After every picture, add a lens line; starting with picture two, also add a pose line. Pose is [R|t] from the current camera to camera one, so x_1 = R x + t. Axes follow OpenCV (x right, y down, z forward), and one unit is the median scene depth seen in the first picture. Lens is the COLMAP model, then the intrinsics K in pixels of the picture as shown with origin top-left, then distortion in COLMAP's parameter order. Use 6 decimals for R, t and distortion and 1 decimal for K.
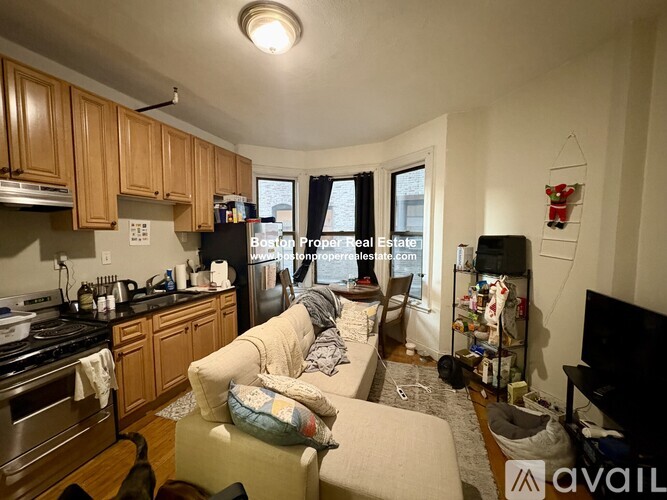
lens RADIAL K [[263.5, 0, 331.9], [0, 263.5, 250.9], [0, 0, 1]] dist [0.002597, 0.000095]
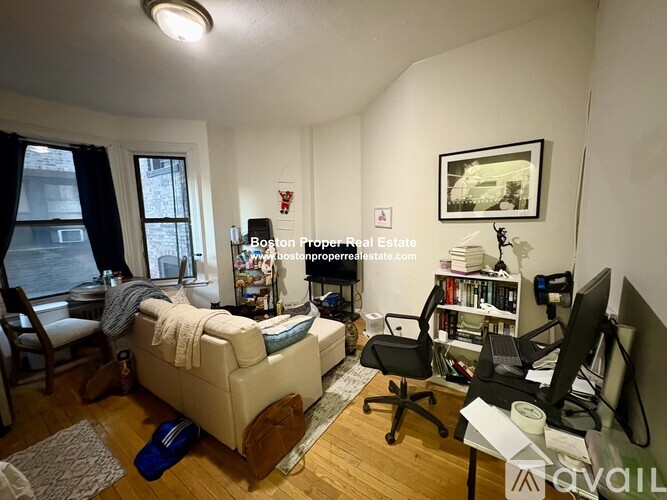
lens RADIAL K [[263.5, 0, 333.9], [0, 263.5, 249.8], [0, 0, 1]] dist [0.002597, 0.000095]
pose [[0.268741, -0.132481, 0.954058, -0.917840], [0.089114, 0.989668, 0.112324, -0.011358], [-0.959081, 0.054834, 0.277770, 0.150899]]
